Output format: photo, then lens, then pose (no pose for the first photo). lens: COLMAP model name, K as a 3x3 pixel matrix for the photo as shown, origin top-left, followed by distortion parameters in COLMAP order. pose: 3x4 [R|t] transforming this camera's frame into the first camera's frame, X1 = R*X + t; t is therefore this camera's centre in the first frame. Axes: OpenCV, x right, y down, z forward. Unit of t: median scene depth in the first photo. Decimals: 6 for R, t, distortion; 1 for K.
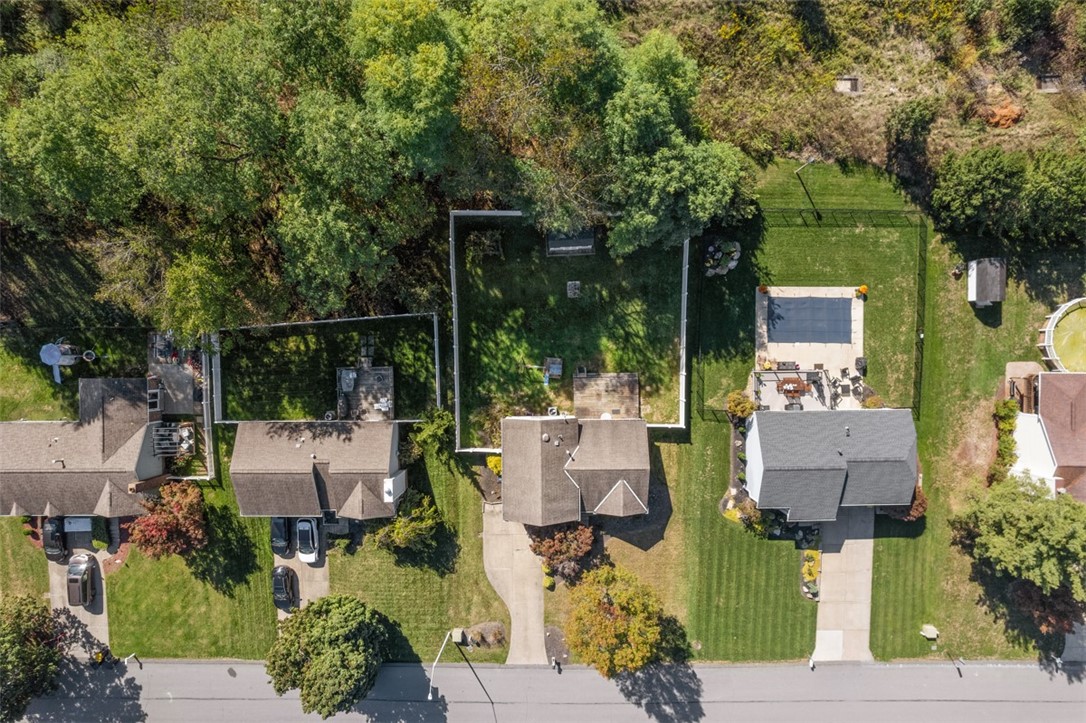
lens RADIAL K [[706.1, 0, 553.2], [0, 706.1, 363.7], [0, 0, 1]] dist [-0.069458, 0.067961]
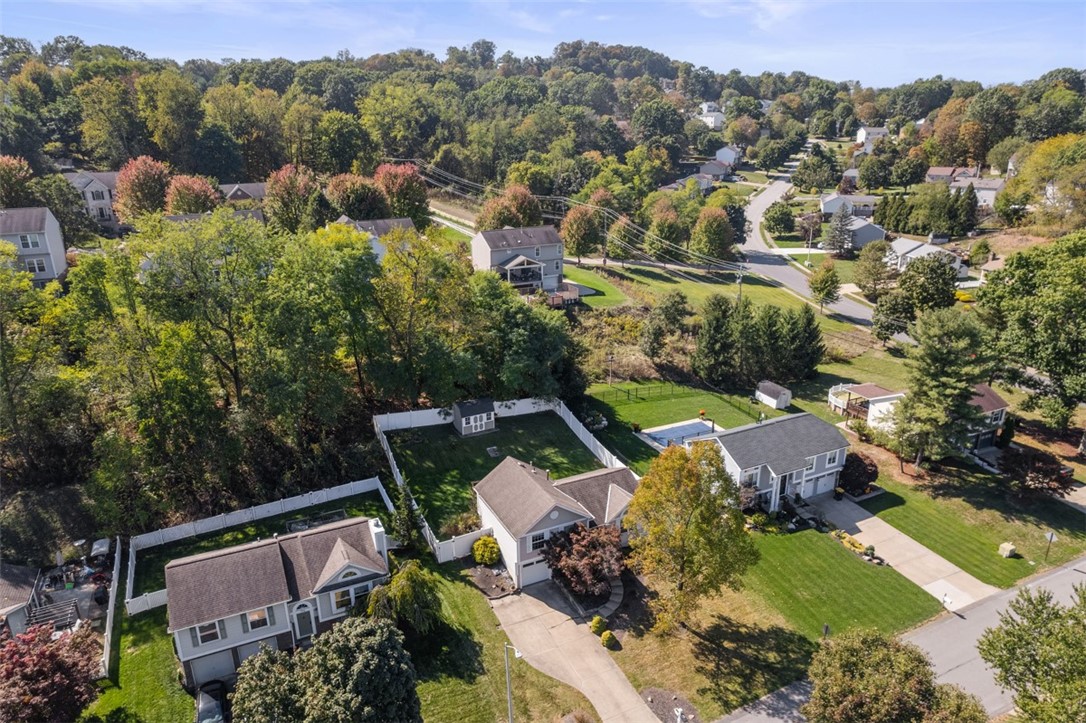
lens RADIAL K [[706.1, 0, 553.2], [0, 706.1, 363.7], [0, 0, 1]] dist [-0.069458, 0.067961]
pose [[0.896931, -0.148628, 0.416443, -0.329263], [0.442020, 0.276823, -0.853221, 0.847529], [0.011531, 0.949357, 0.313988, 0.495799]]
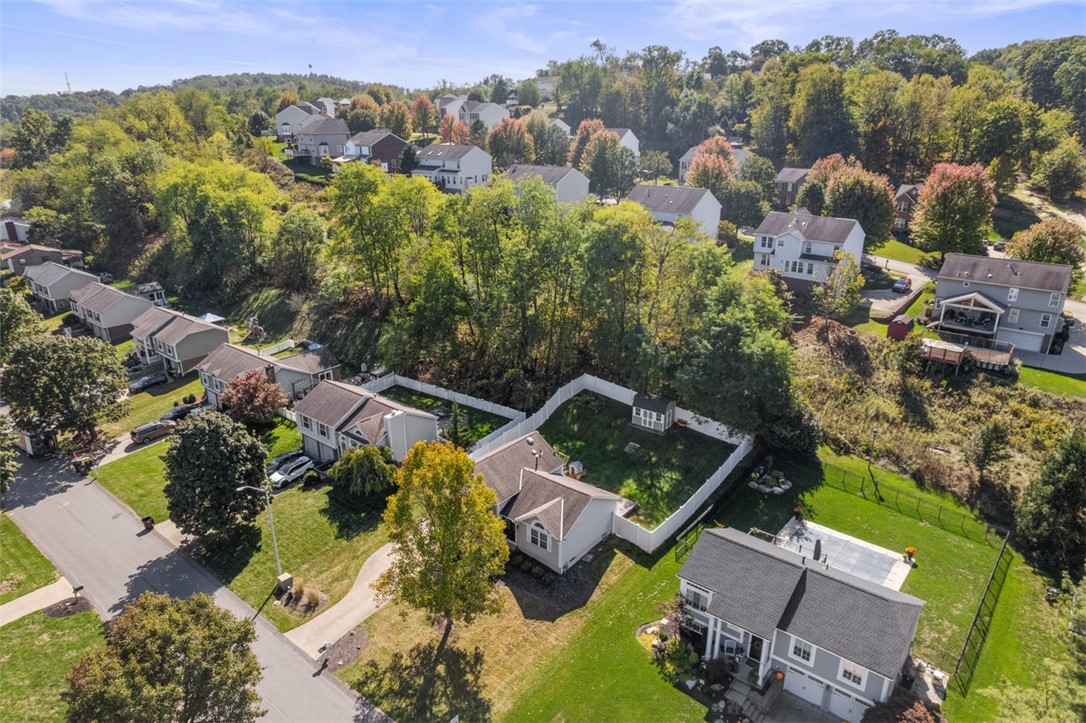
lens RADIAL K [[706.1, 0, 553.2], [0, 706.1, 363.7], [0, 0, 1]] dist [-0.069458, 0.067961]
pose [[0.777101, 0.217068, -0.590759, 0.550971], [-0.629256, 0.249627, -0.736018, 0.746704], [-0.012297, 0.943699, 0.330577, 0.491439]]
